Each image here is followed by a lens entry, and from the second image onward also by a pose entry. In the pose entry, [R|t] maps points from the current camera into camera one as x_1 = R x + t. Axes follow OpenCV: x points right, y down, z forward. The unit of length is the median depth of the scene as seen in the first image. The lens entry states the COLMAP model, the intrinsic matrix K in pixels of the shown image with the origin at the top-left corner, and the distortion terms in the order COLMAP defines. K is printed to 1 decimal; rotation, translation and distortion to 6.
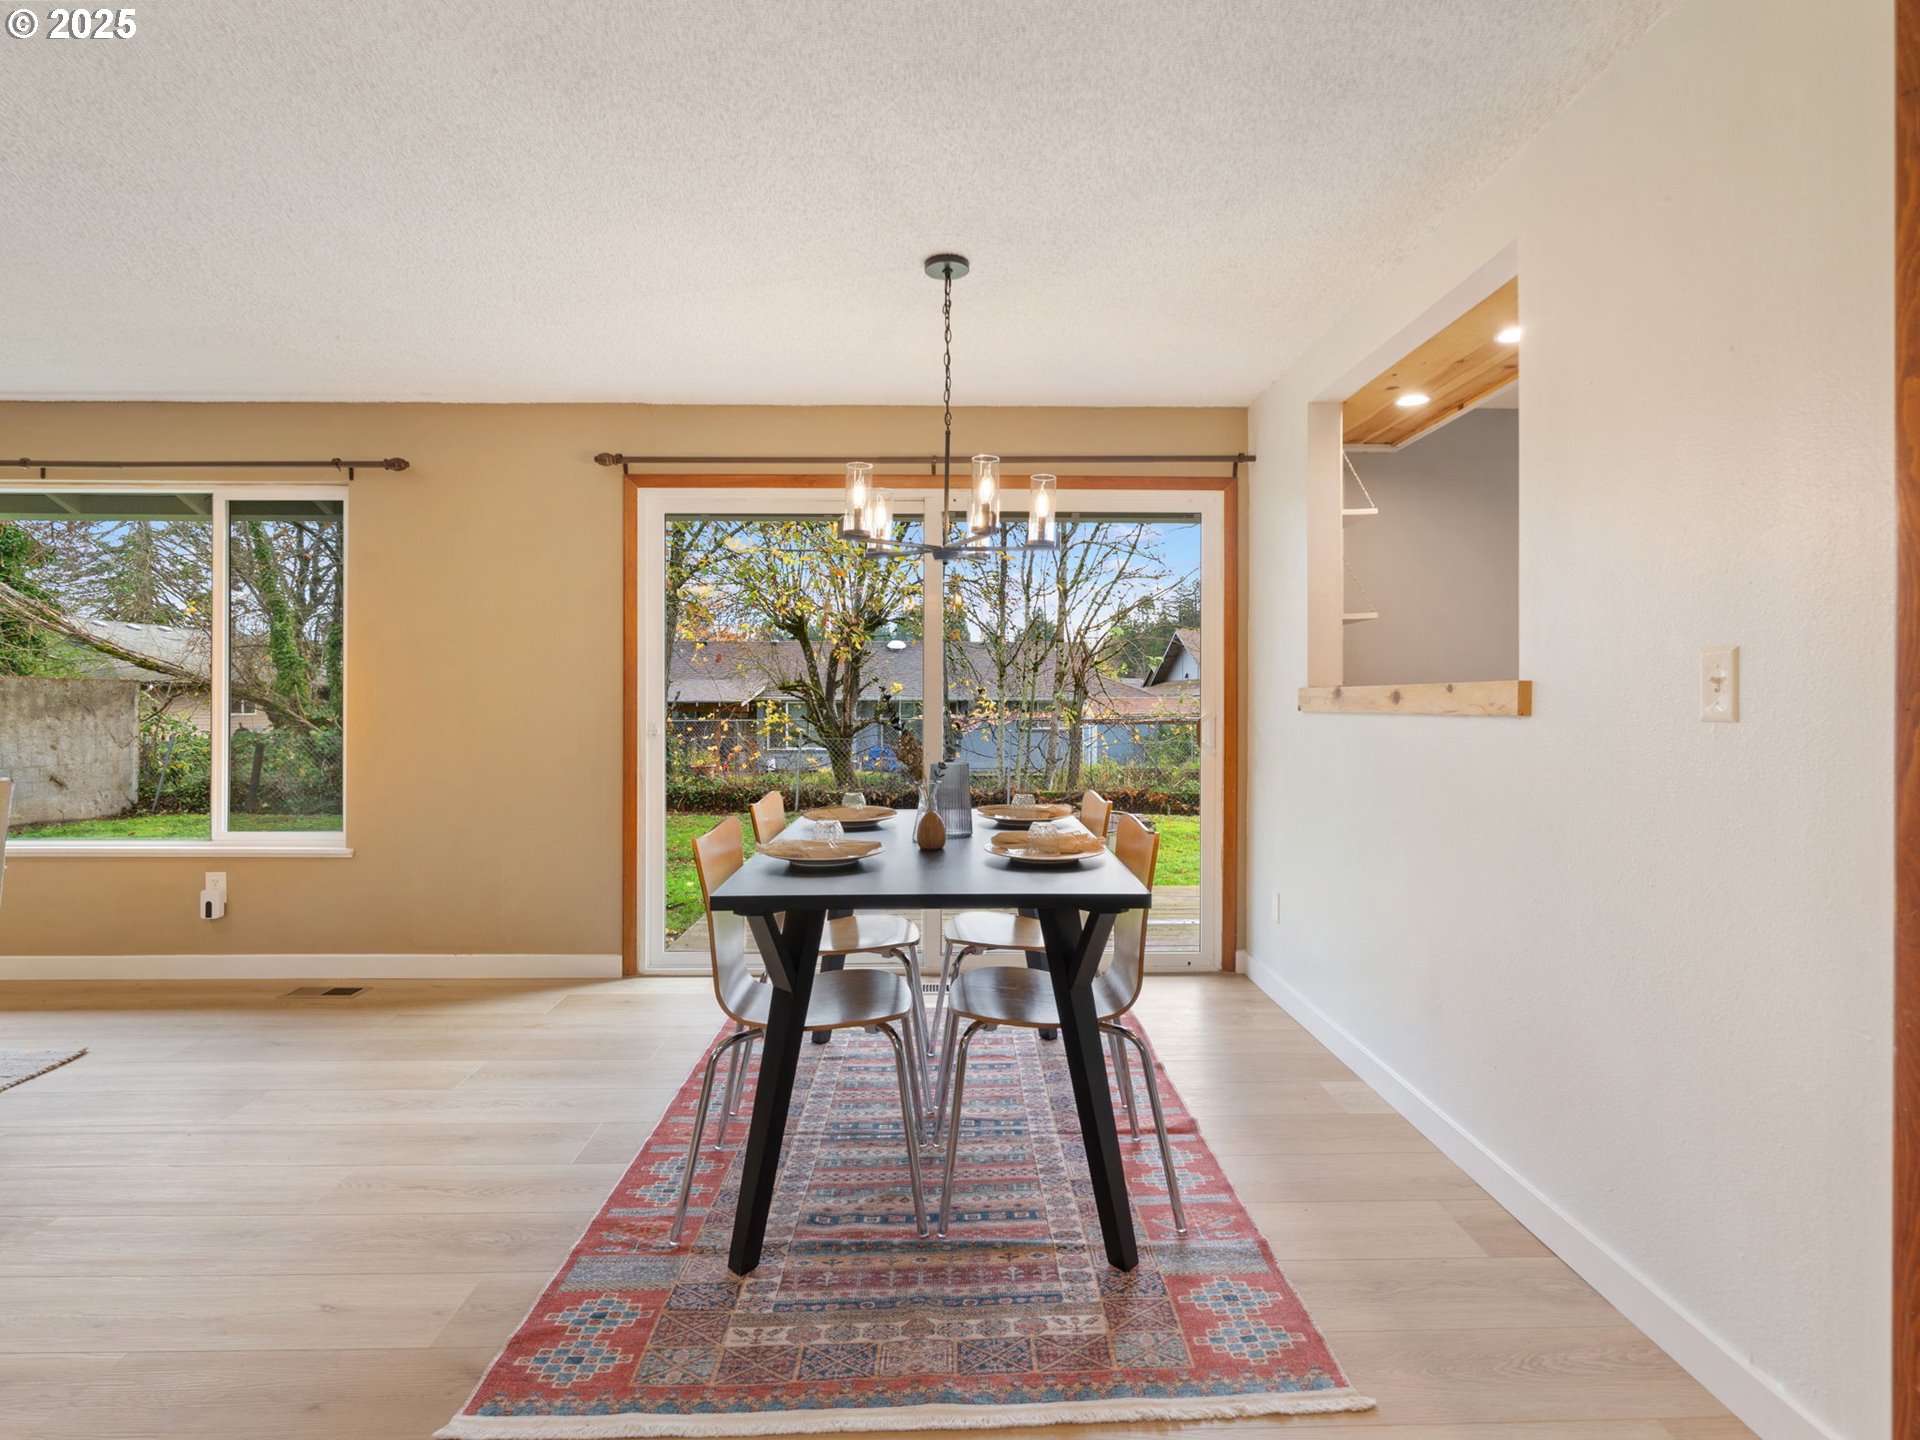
lens RADIAL K [[993.7, 0, 971.1], [0, 993.7, 715.5], [0, 0, 1]] dist [-0.008972, 0.001897]
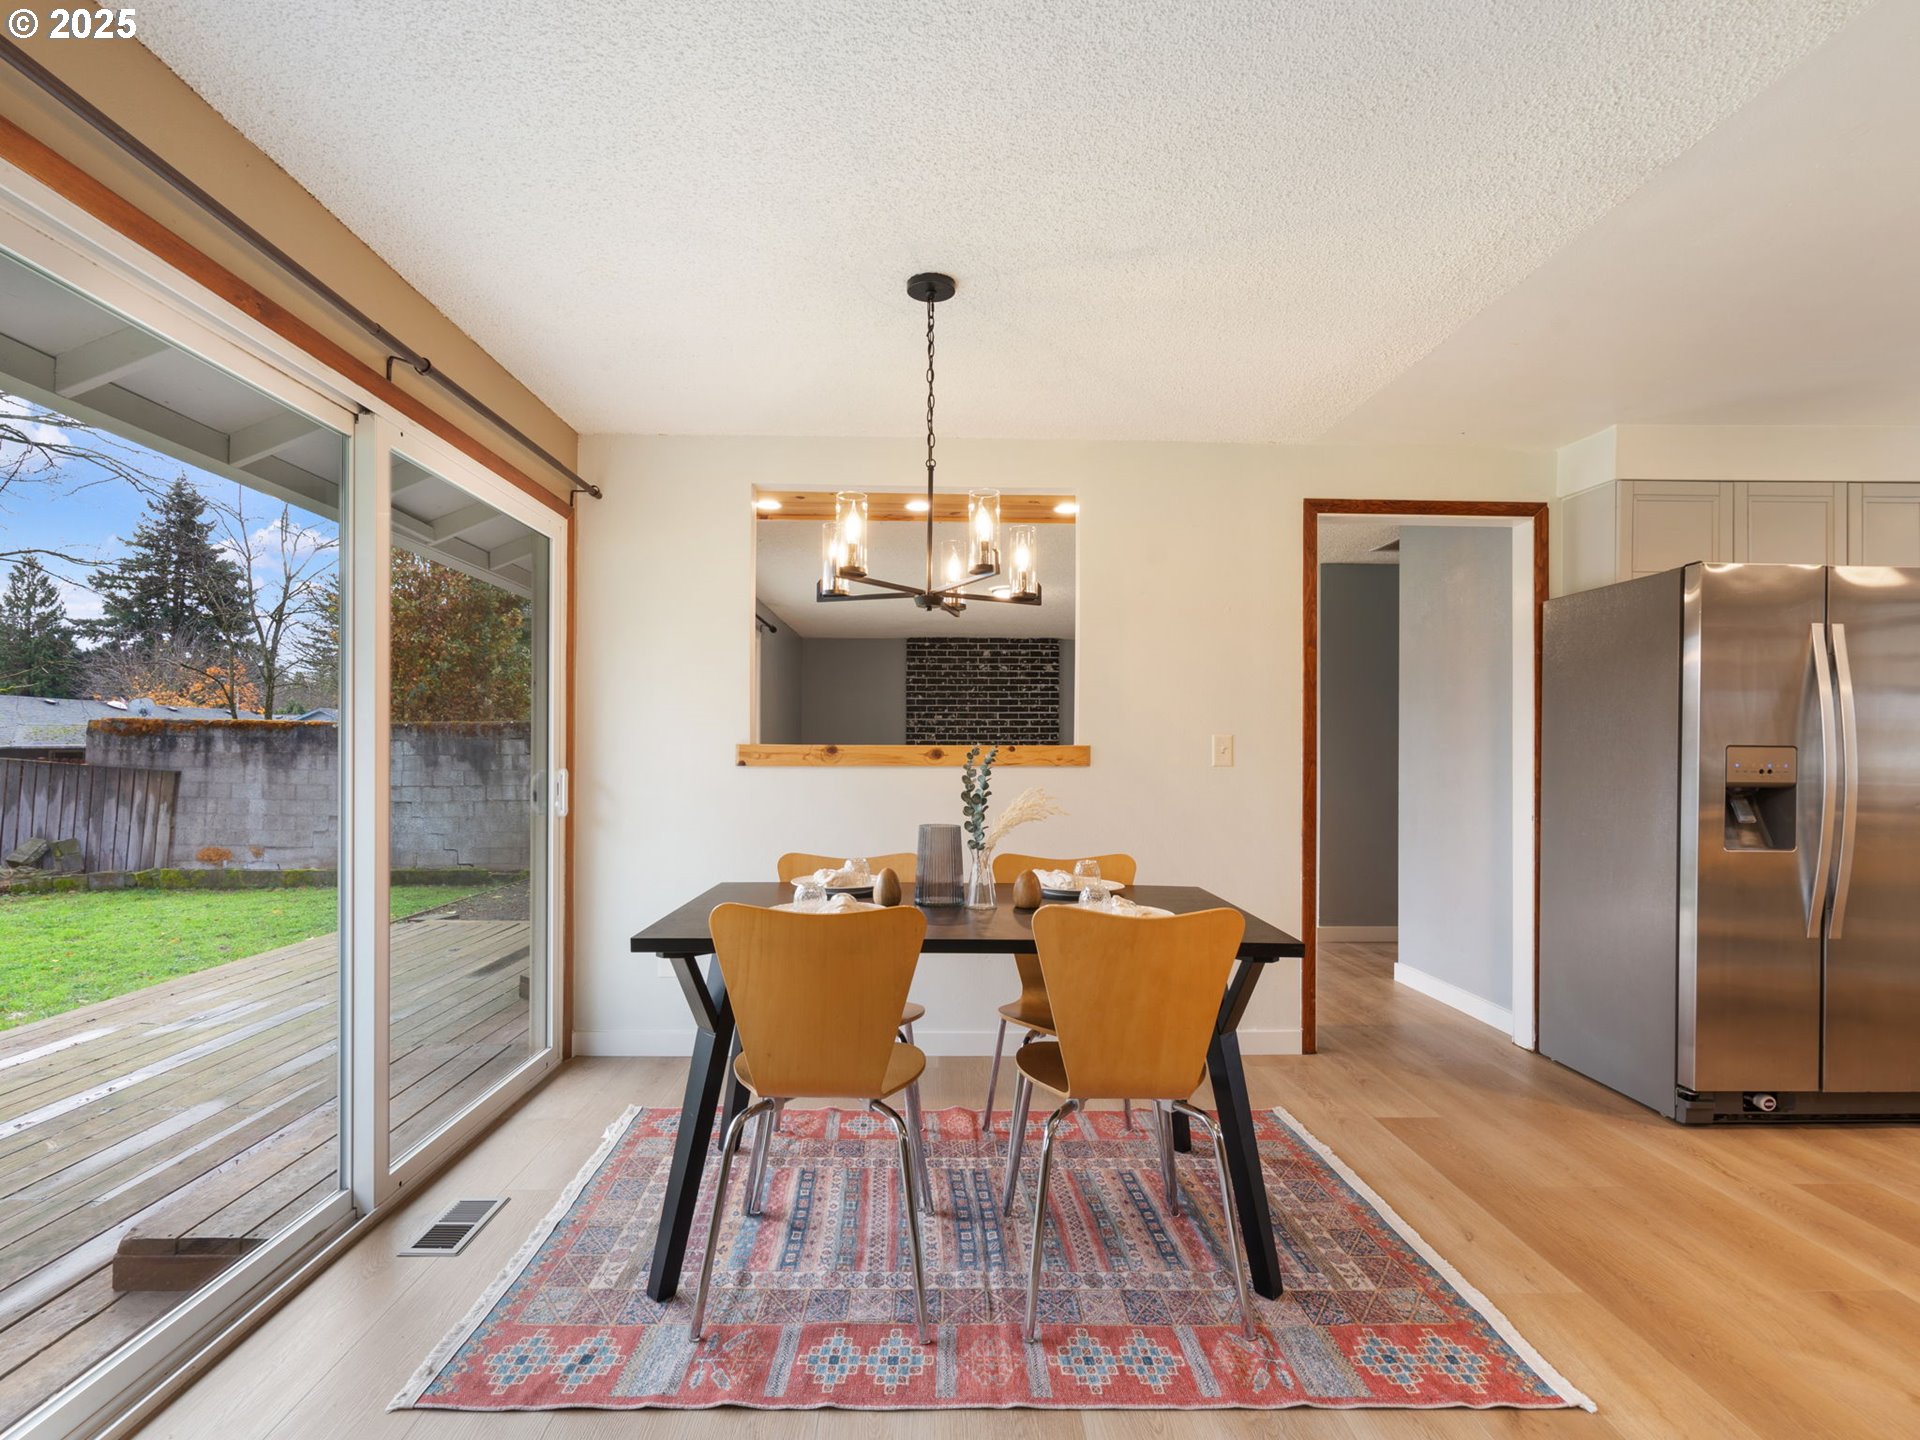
lens RADIAL K [[993.7, 0, 940.1], [0, 993.7, 756.7], [0, 0, 1]] dist [-0.008972, 0.001897]
pose [[0.009417, -0.006232, 0.999936, -1.304324], [0.013436, 0.999891, 0.006105, -0.033309], [-0.999865, 0.013378, 0.009500, 1.342314]]
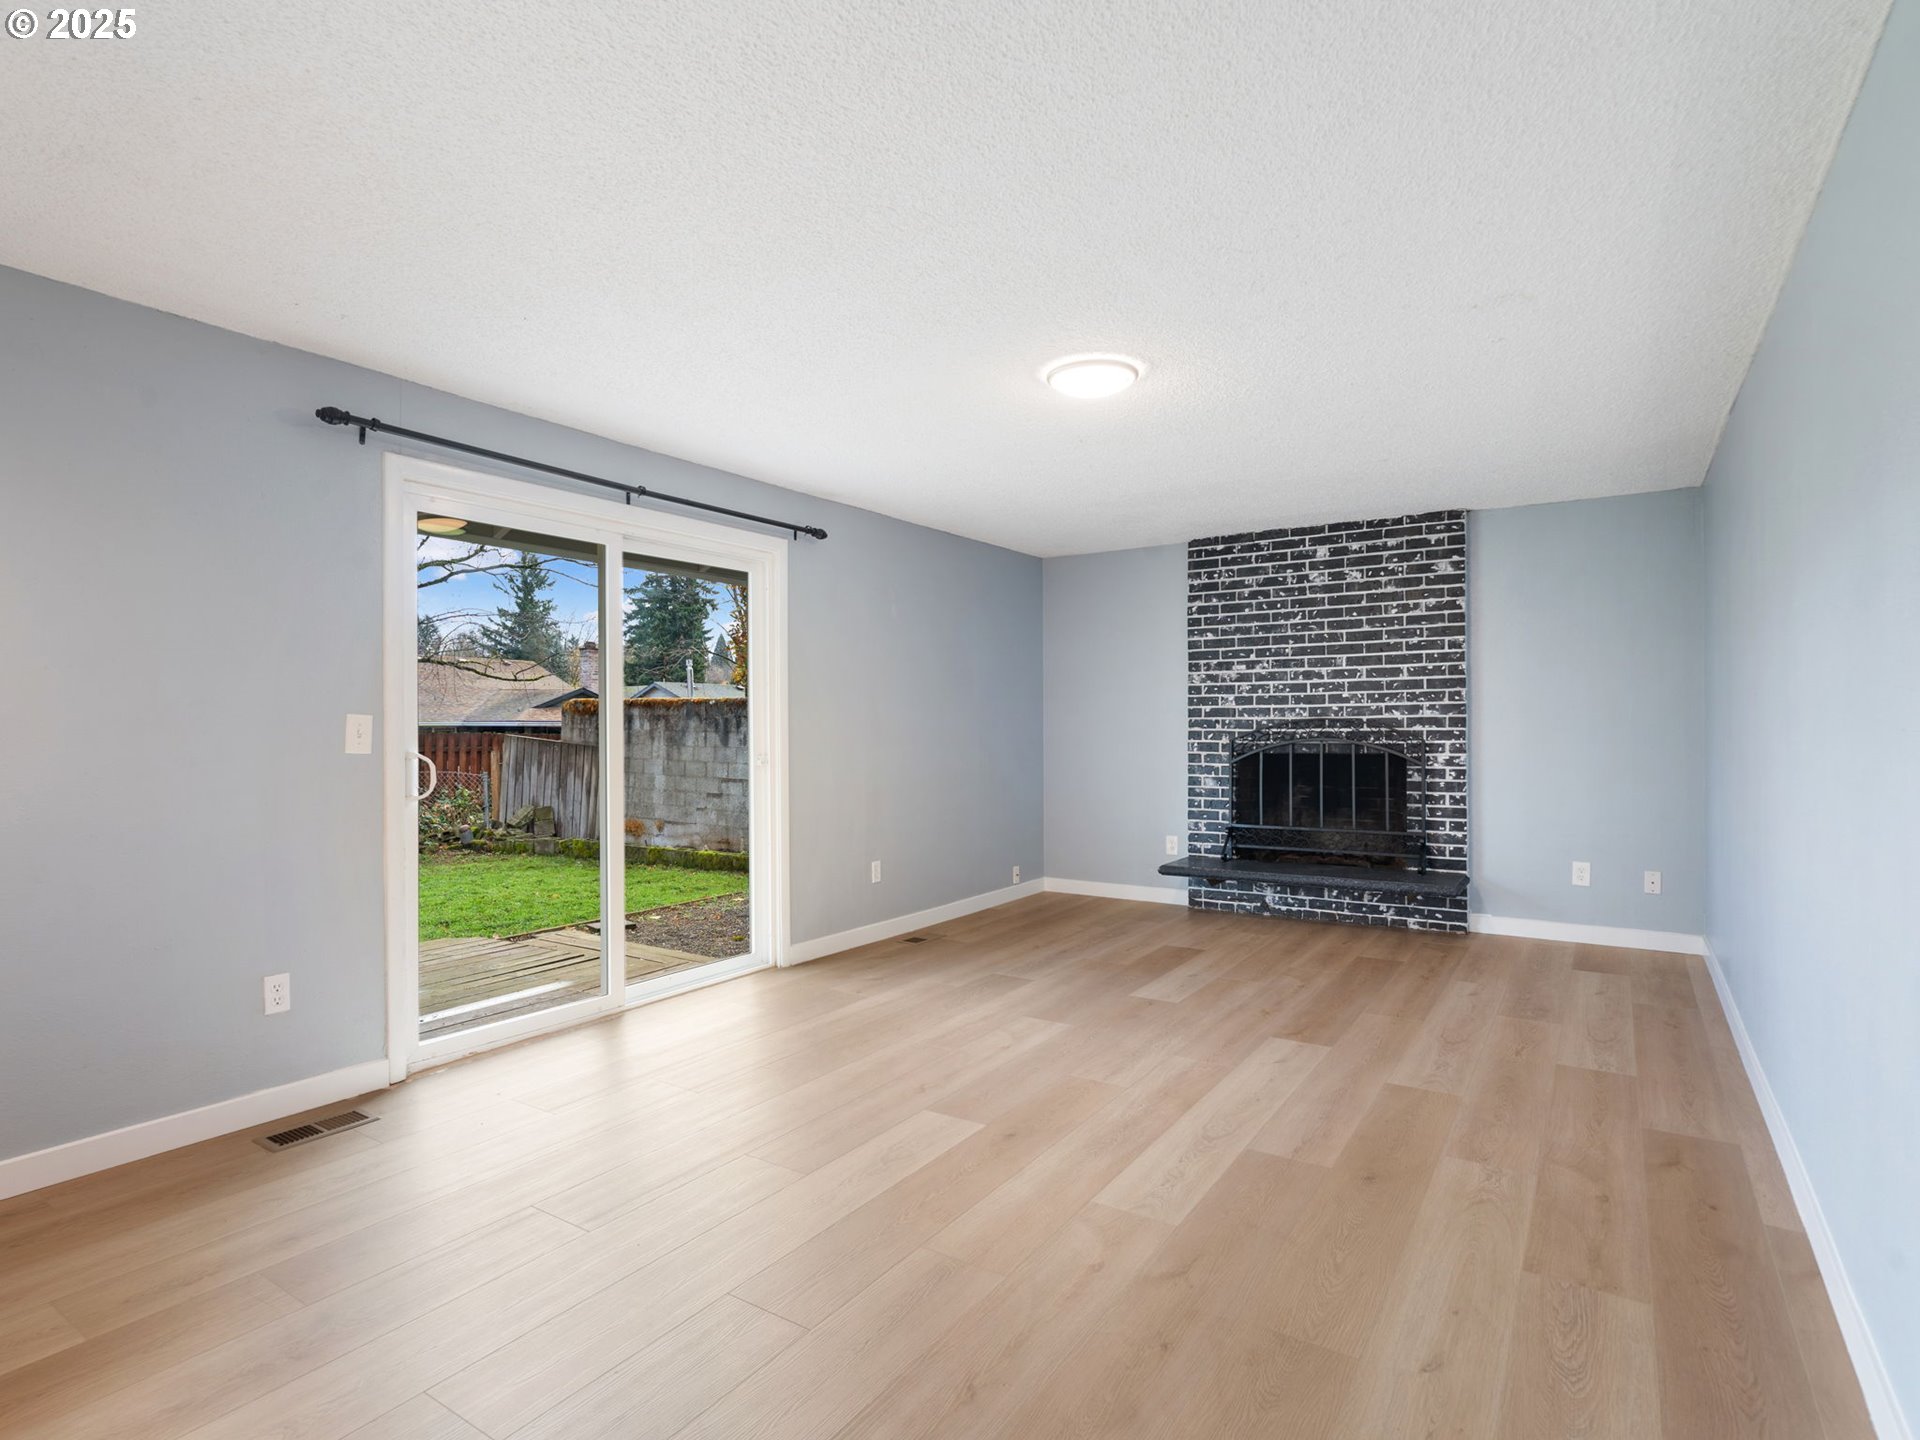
lens RADIAL K [[993.7, 0, 944.8], [0, 993.7, 726.3], [0, 0, 1]] dist [-0.008972, 0.001897]
pose [[0.575349, -0.009814, 0.817849, -0.548747], [0.022445, 0.999741, -0.003793, -0.033871], [-0.817600, 0.020539, 0.575420, 0.999728]]
